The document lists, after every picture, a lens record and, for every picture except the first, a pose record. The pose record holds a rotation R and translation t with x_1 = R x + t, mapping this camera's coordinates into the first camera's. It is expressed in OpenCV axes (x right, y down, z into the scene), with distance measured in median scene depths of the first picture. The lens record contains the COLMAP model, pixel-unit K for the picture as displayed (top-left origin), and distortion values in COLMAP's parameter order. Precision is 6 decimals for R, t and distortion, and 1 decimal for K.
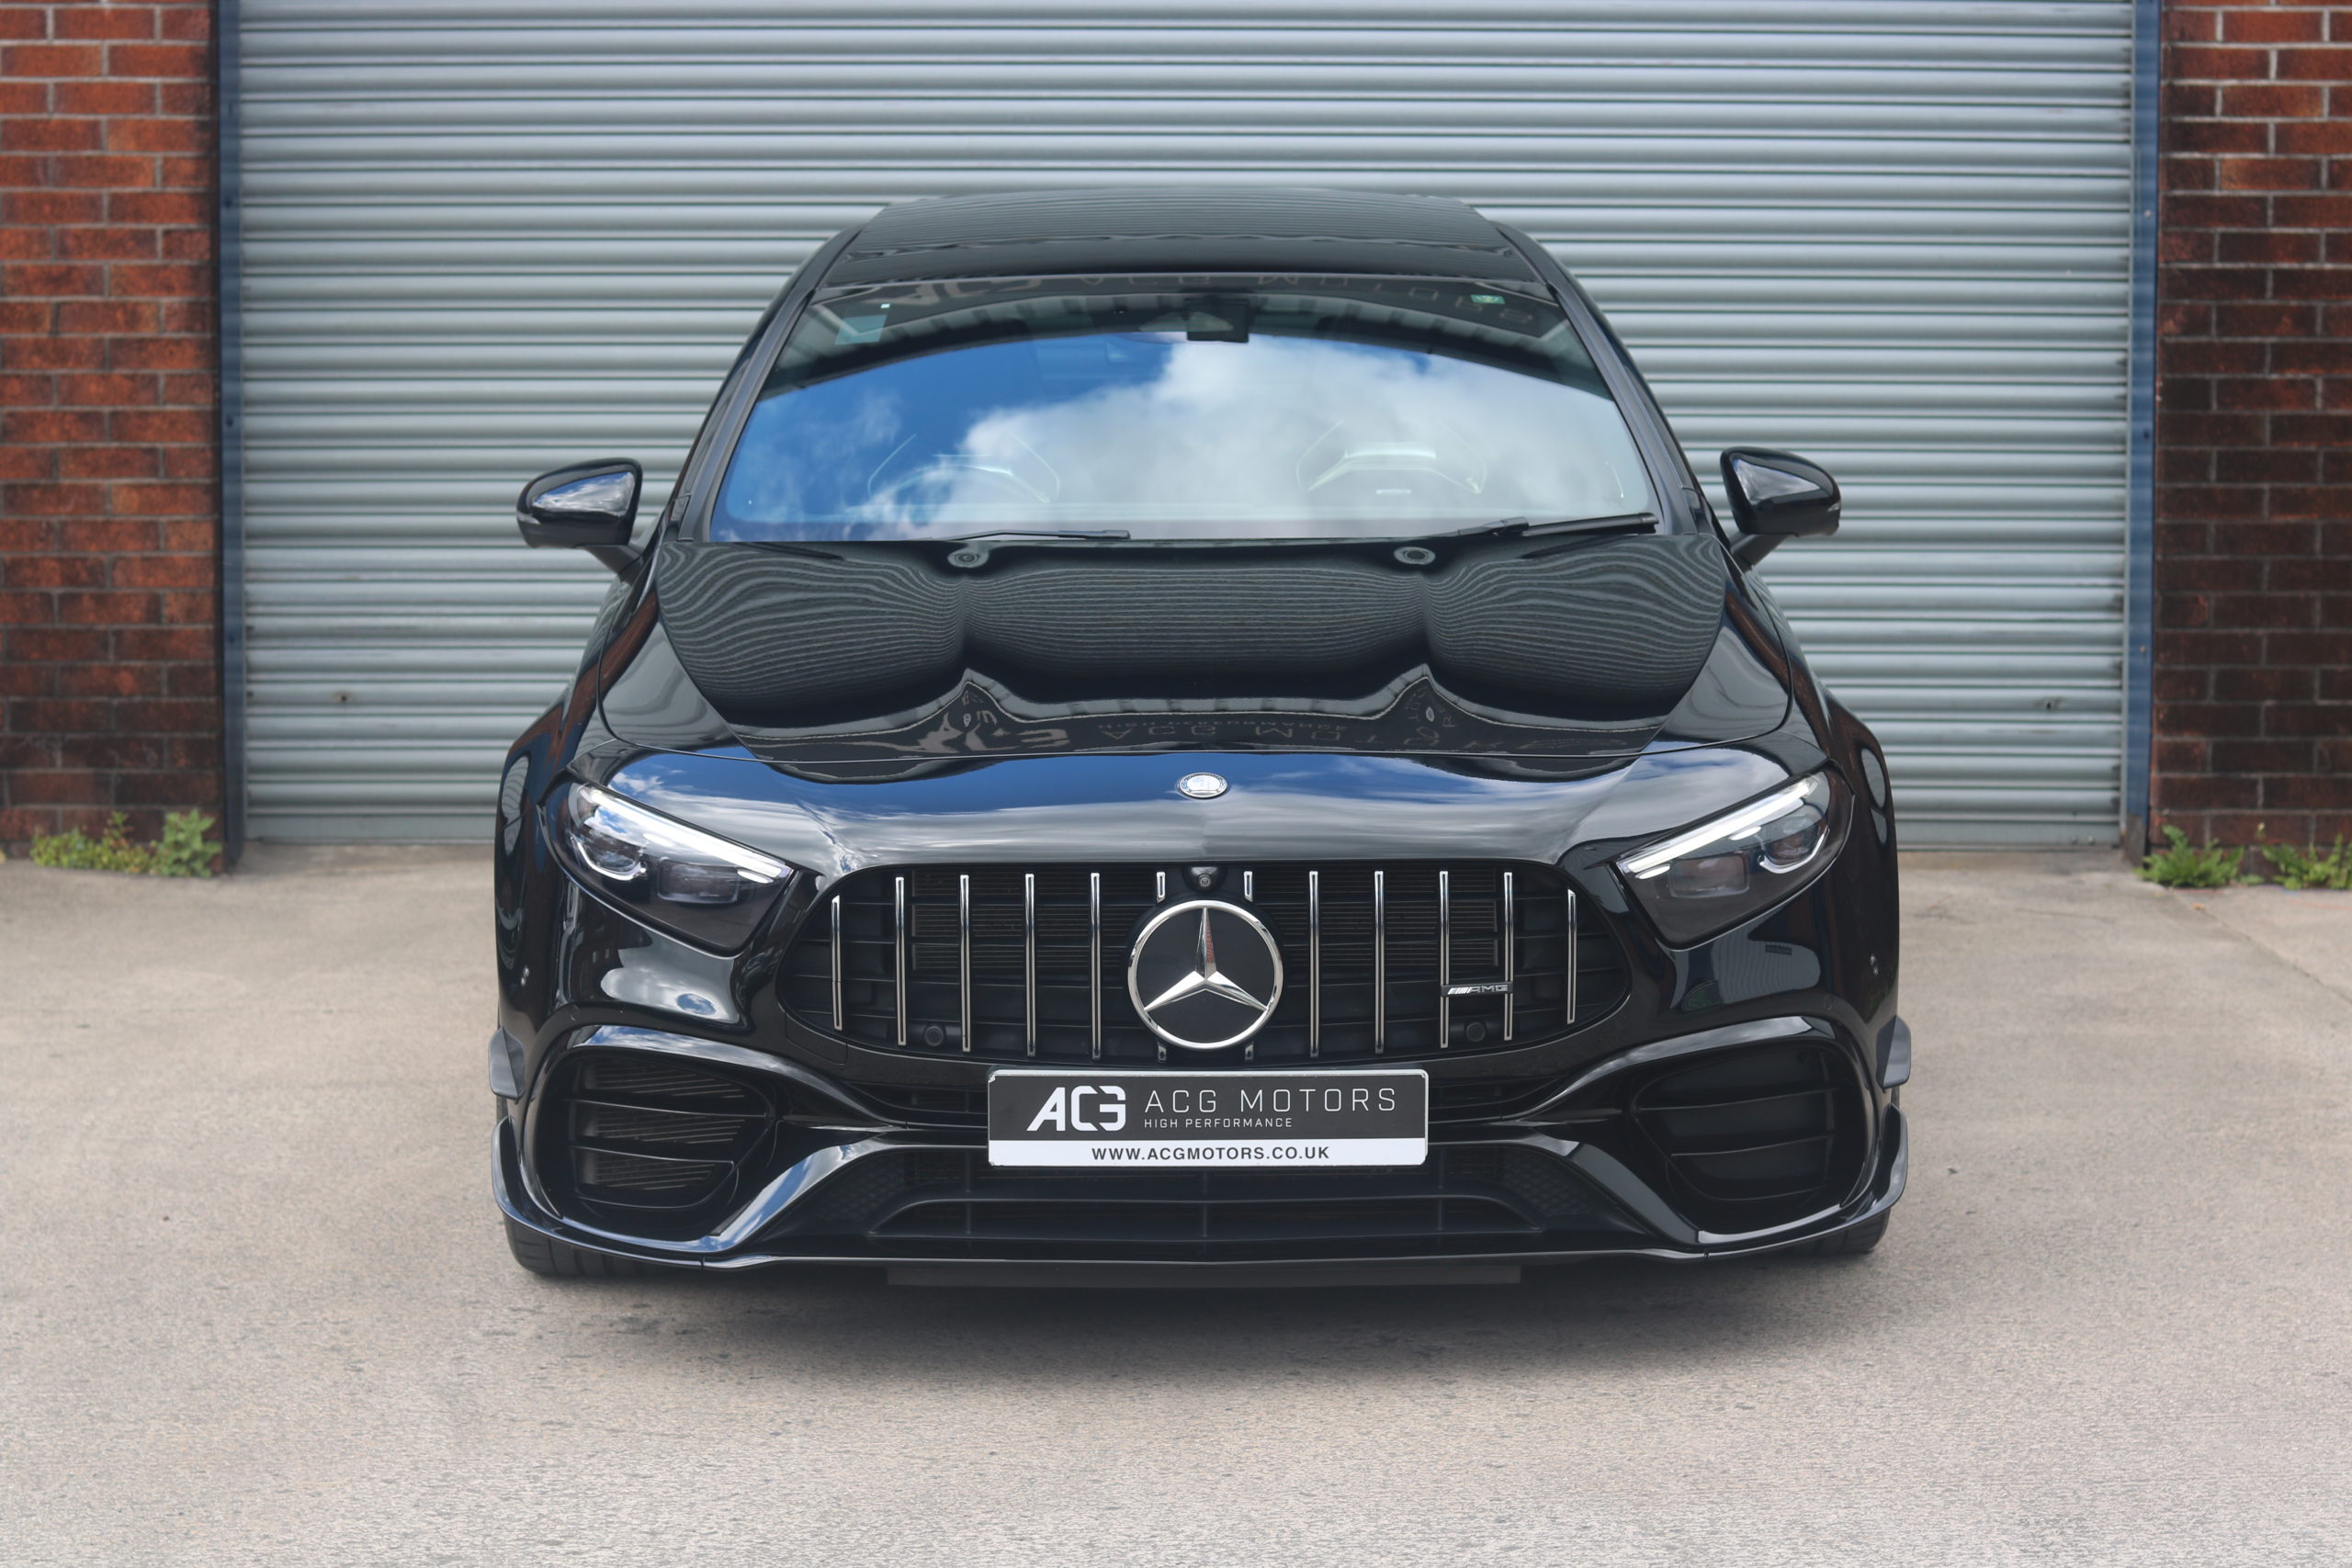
lens RADIAL K [[5433.1, 0, 1176.0], [0, 5433.1, 784.0], [0, 0, 1]] dist [-0.069577, -0.326359]
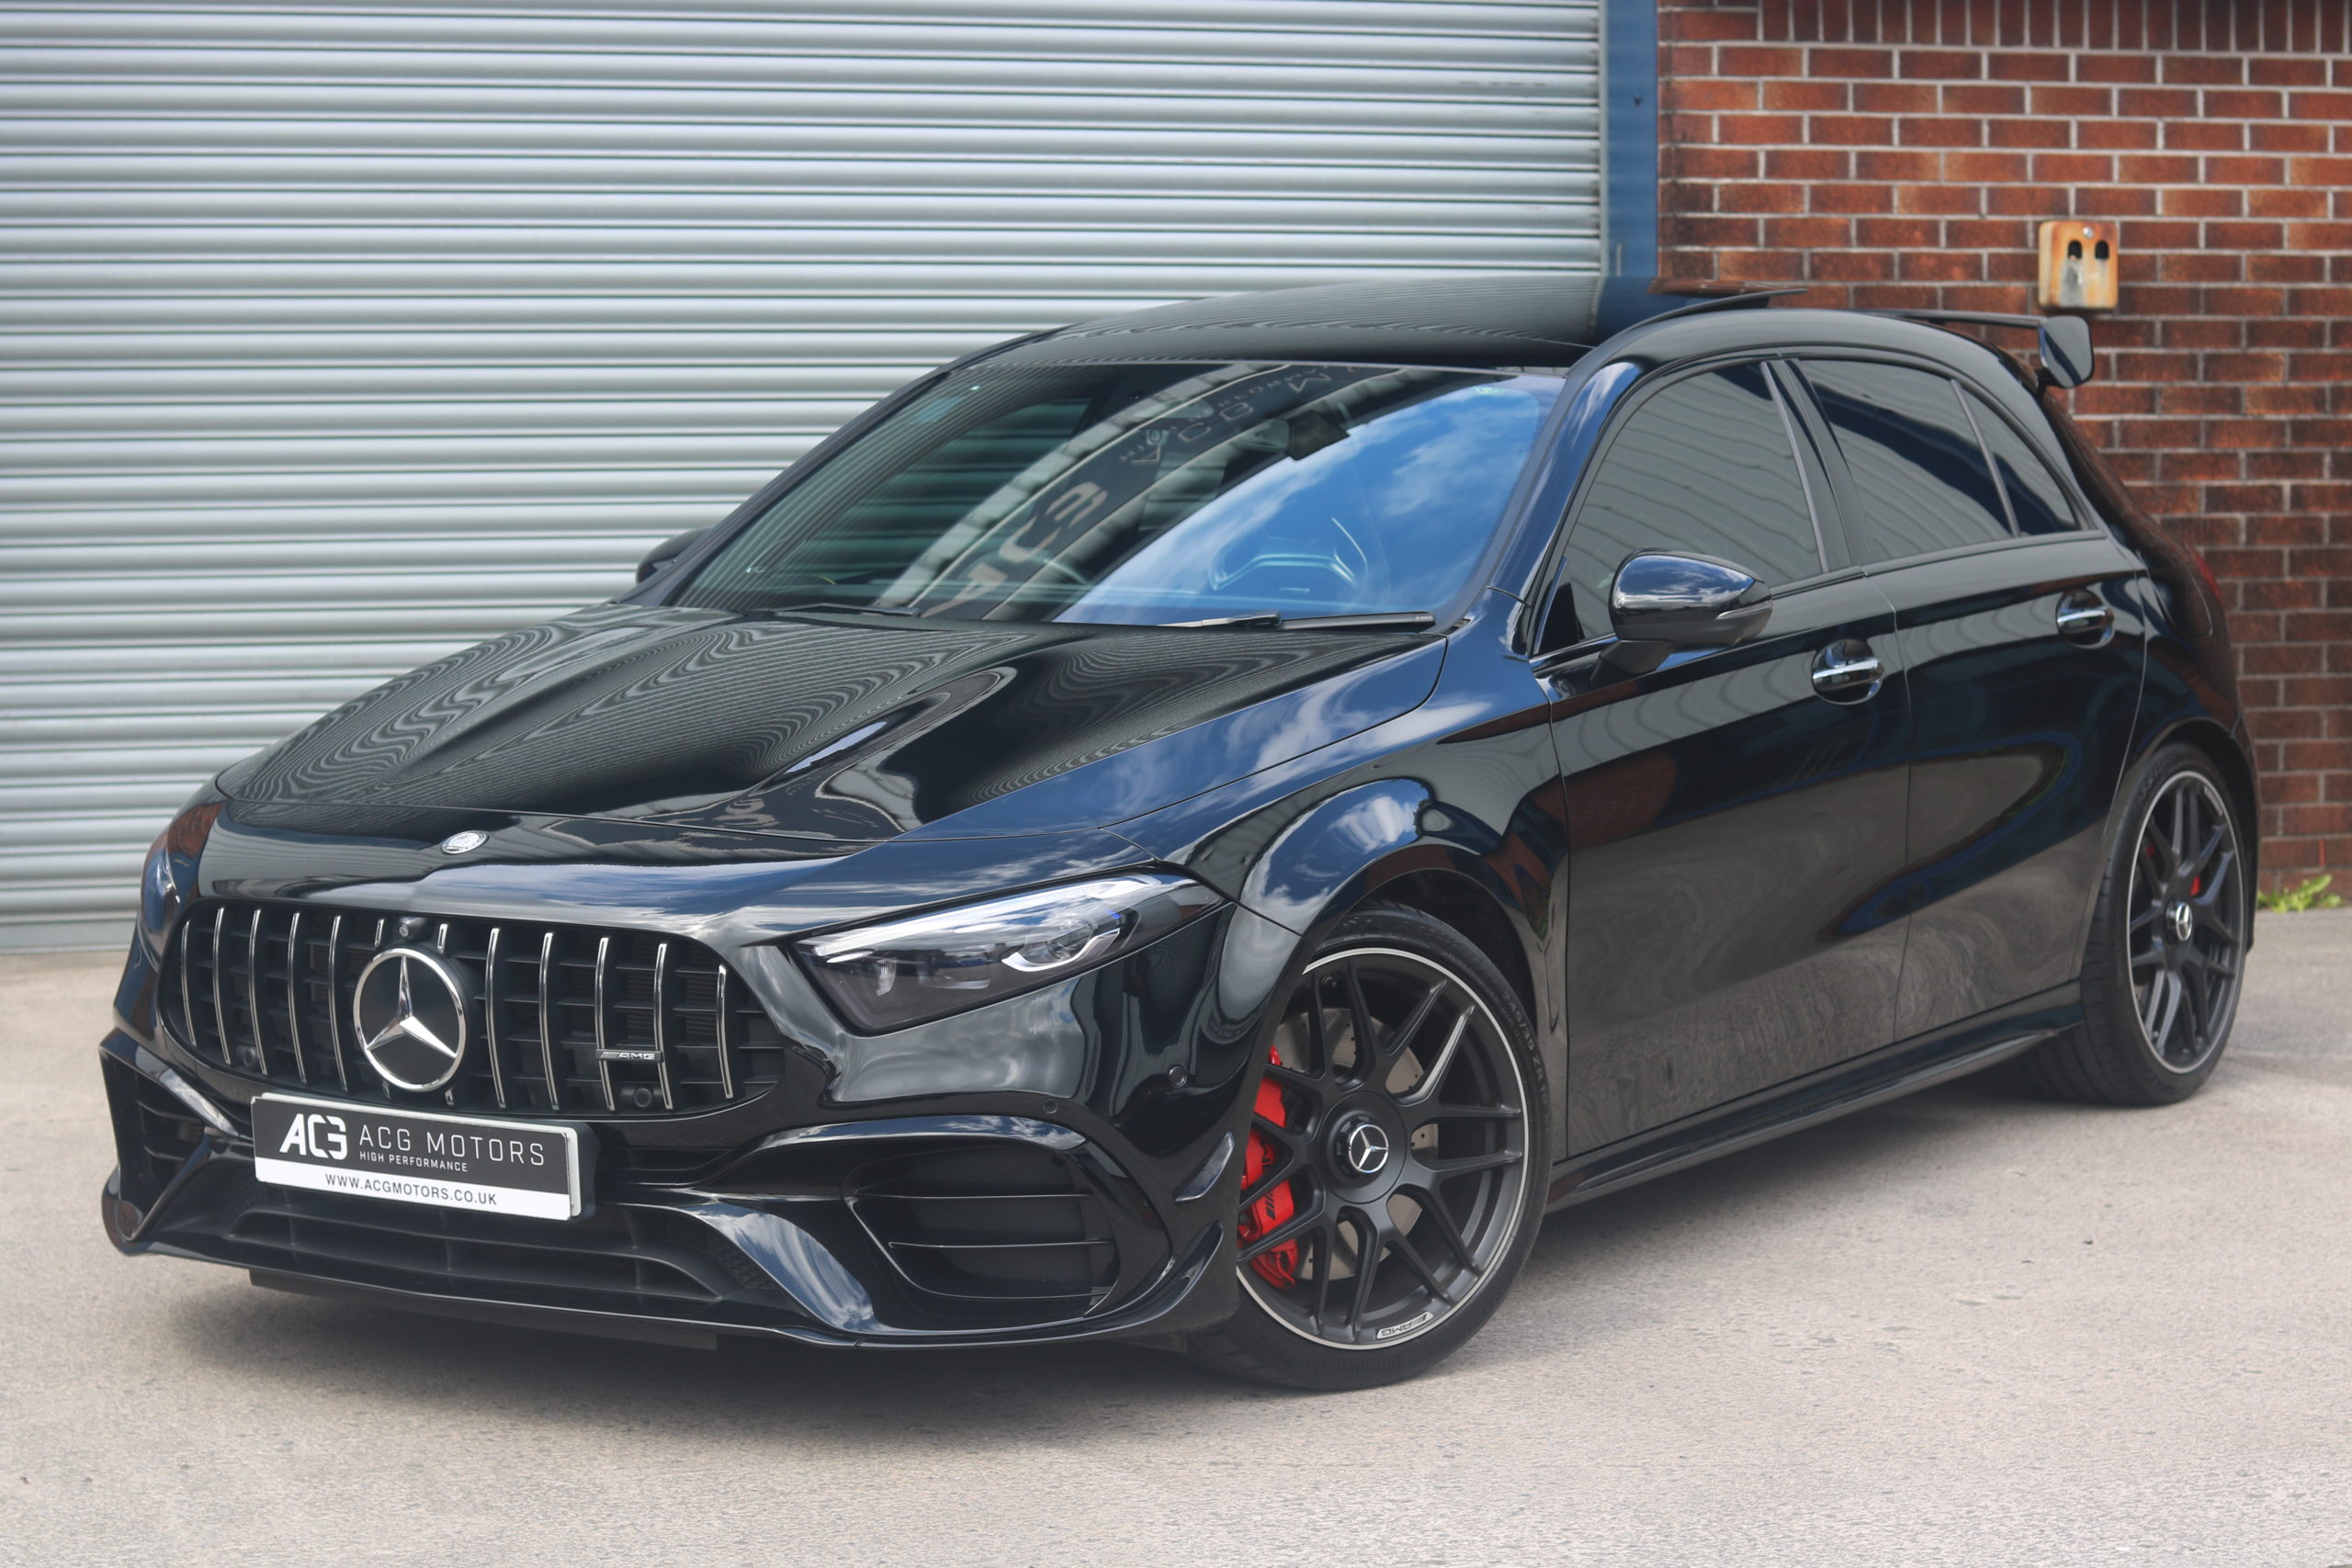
lens RADIAL K [[5433.1, 0, 1176.0], [0, 5433.1, 784.0], [0, 0, 1]] dist [-0.069577, -0.326359]
pose [[0.947334, -0.029416, 0.318895, -0.256902], [0.035142, 0.999308, -0.012215, -0.000367], [-0.318314, 0.022778, 0.947711, 0.013655]]
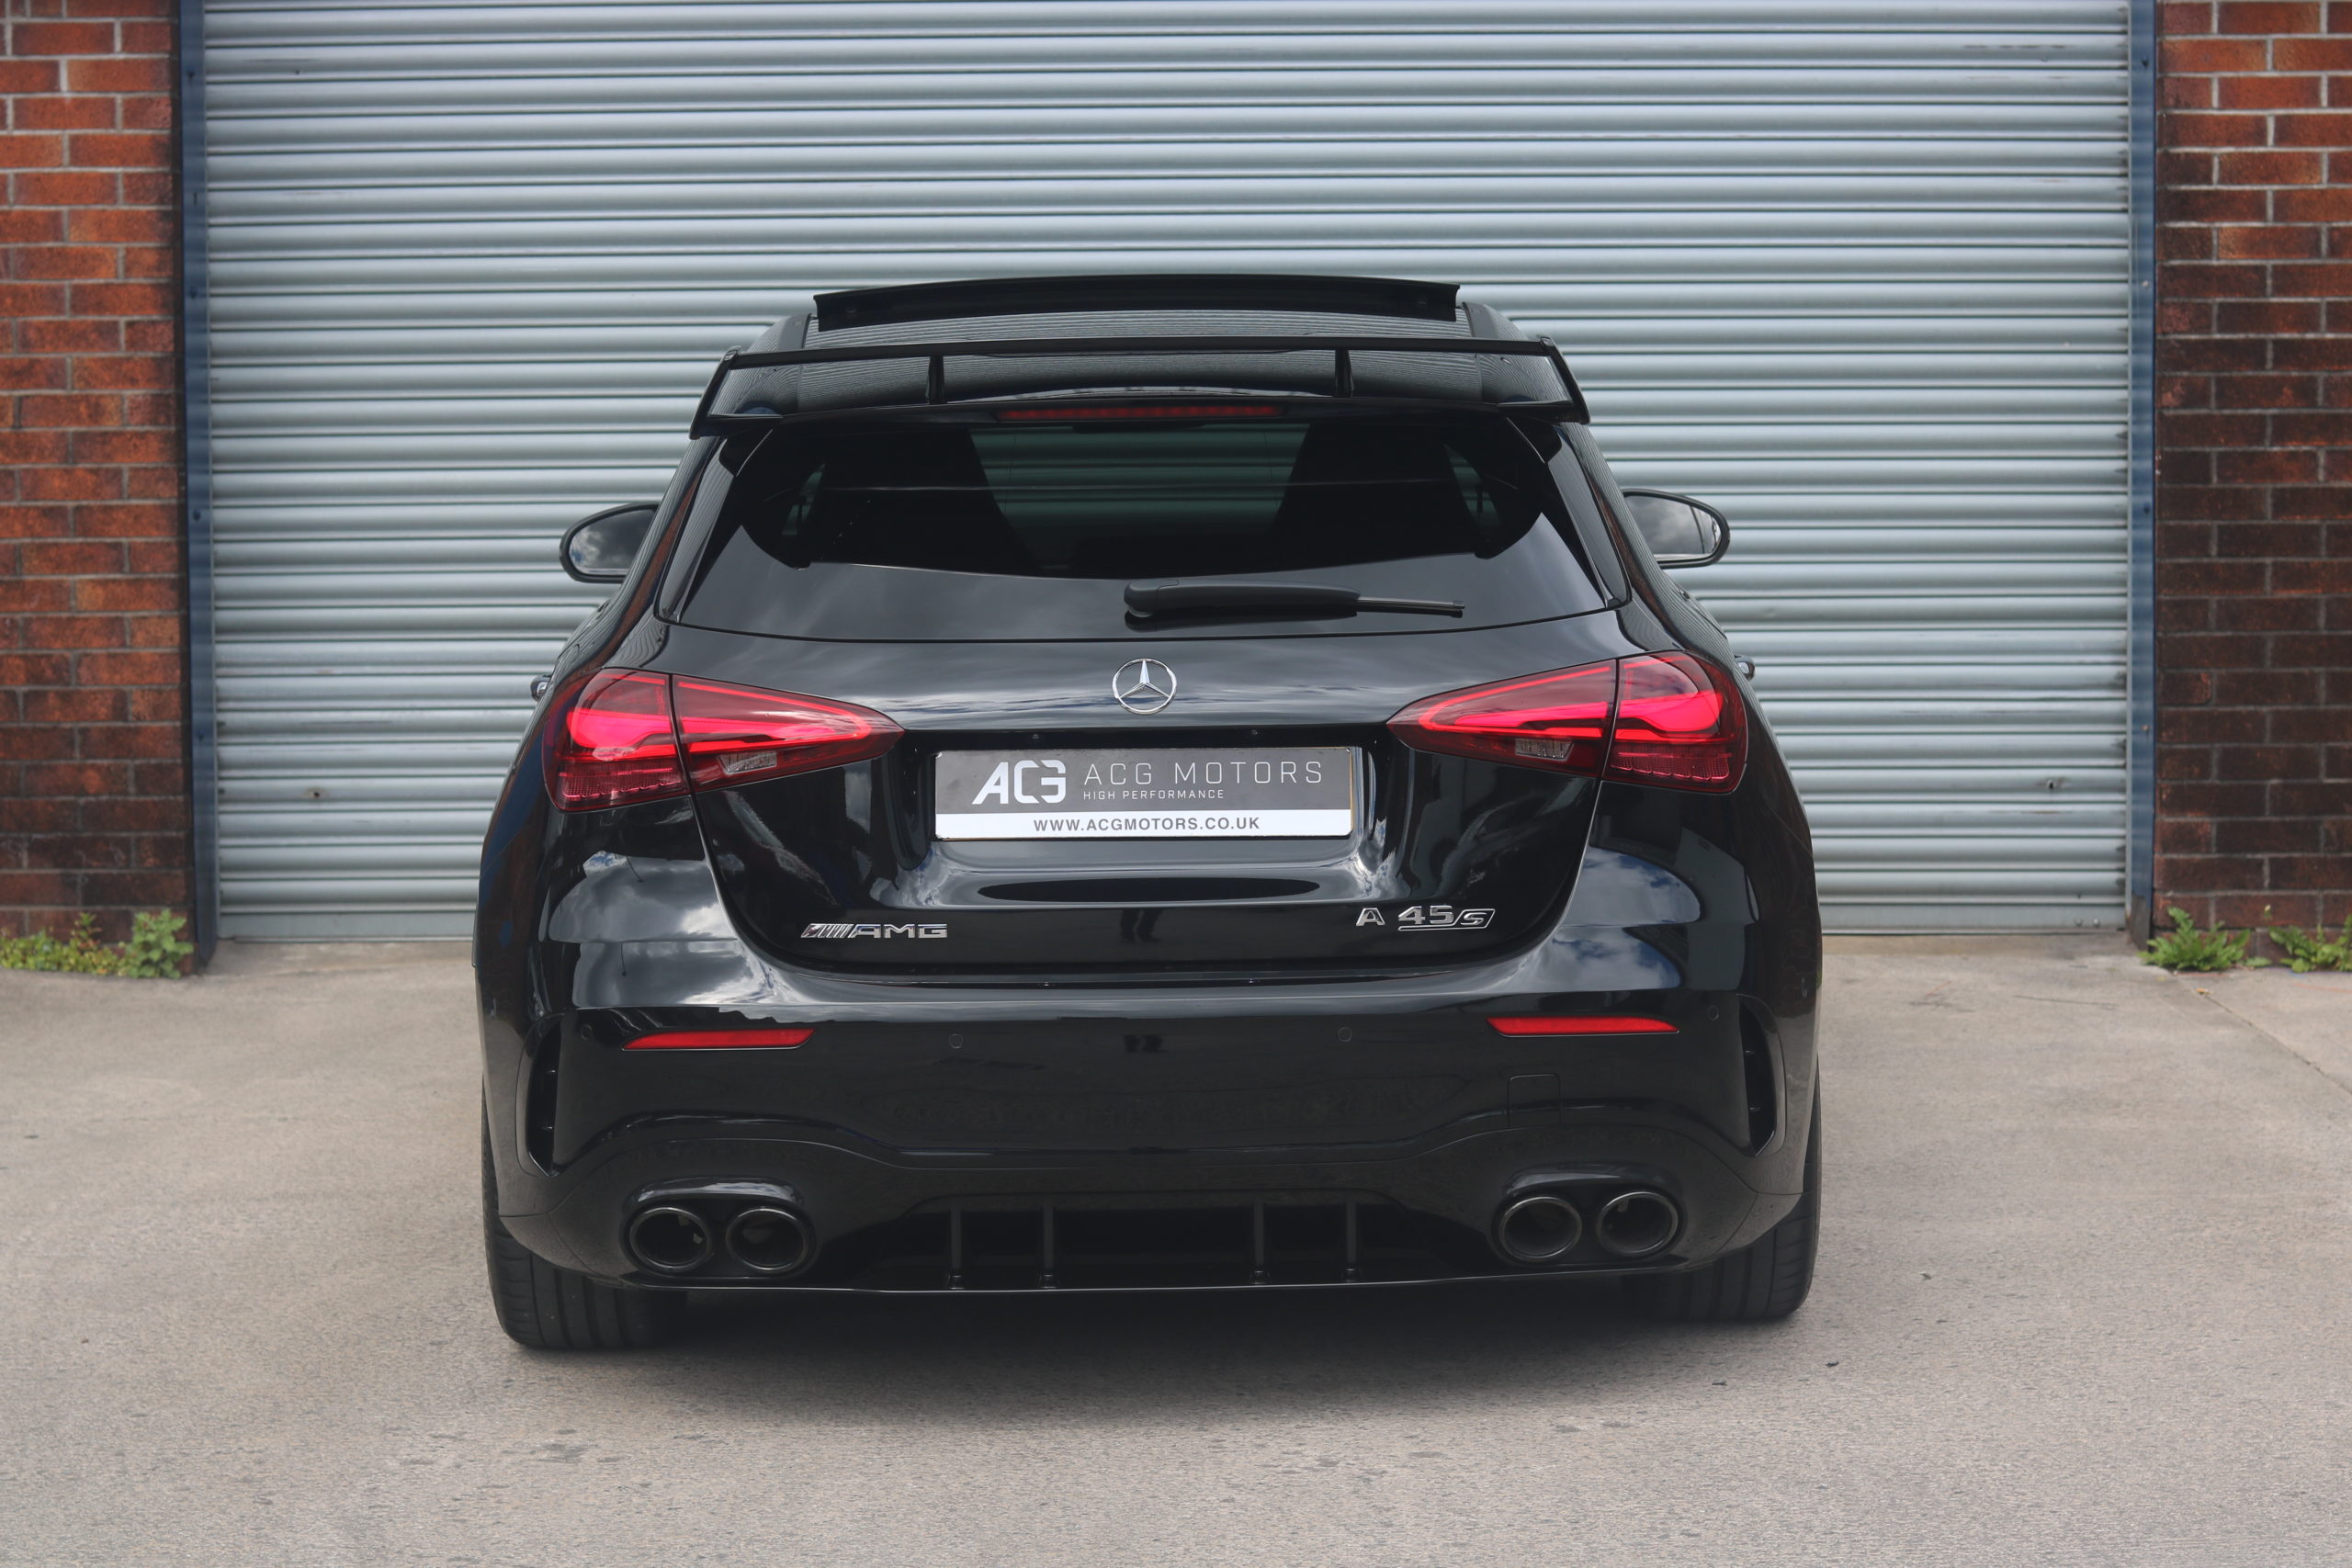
lens RADIAL K [[5433.1, 0, 1176.0], [0, 5433.1, 784.0], [0, 0, 1]] dist [-0.069577, -0.326359]
pose [[0.999890, -0.009231, -0.011607, 0.014615], [0.009090, 0.999884, -0.012194, -0.004445], [0.011719, 0.012087, 0.999858, 0.017848]]
